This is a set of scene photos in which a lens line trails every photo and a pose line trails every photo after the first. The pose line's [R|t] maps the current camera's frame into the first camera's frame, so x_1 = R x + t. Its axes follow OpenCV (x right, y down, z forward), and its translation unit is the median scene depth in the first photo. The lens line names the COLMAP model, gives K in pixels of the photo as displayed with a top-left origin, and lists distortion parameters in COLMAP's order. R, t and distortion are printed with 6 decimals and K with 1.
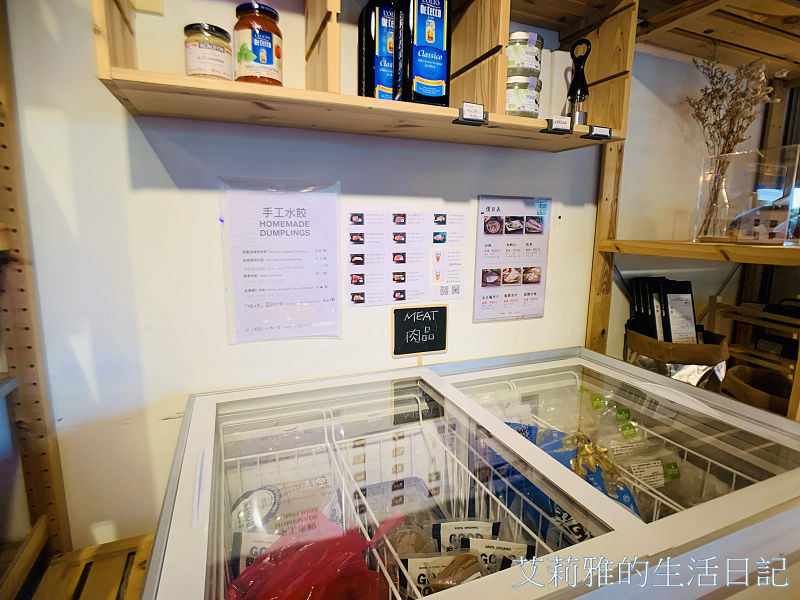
lens RADIAL K [[428.9, 0, 393.1], [0, 428.9, 298.0], [0, 0, 1]] dist [-0.056352, 0.026774]
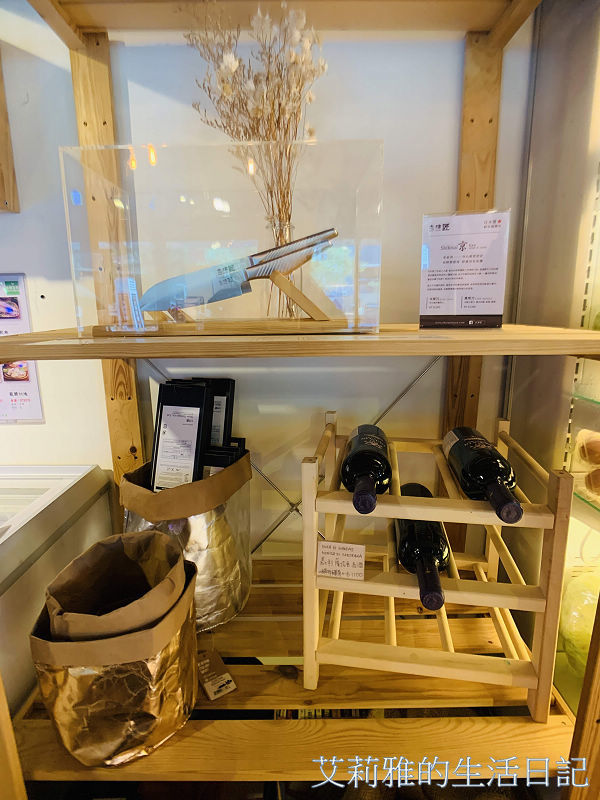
lens RADIAL K [[428.9, 0, 300.0], [0, 428.9, 400.0], [0, 0, 1]] dist [-0.056352, 0.026774]
pose [[0.932862, 0.062793, -0.354720, 1.105066], [-0.043672, 0.997141, 0.061663, -0.070132], [0.357578, -0.042032, 0.932937, 0.444021]]
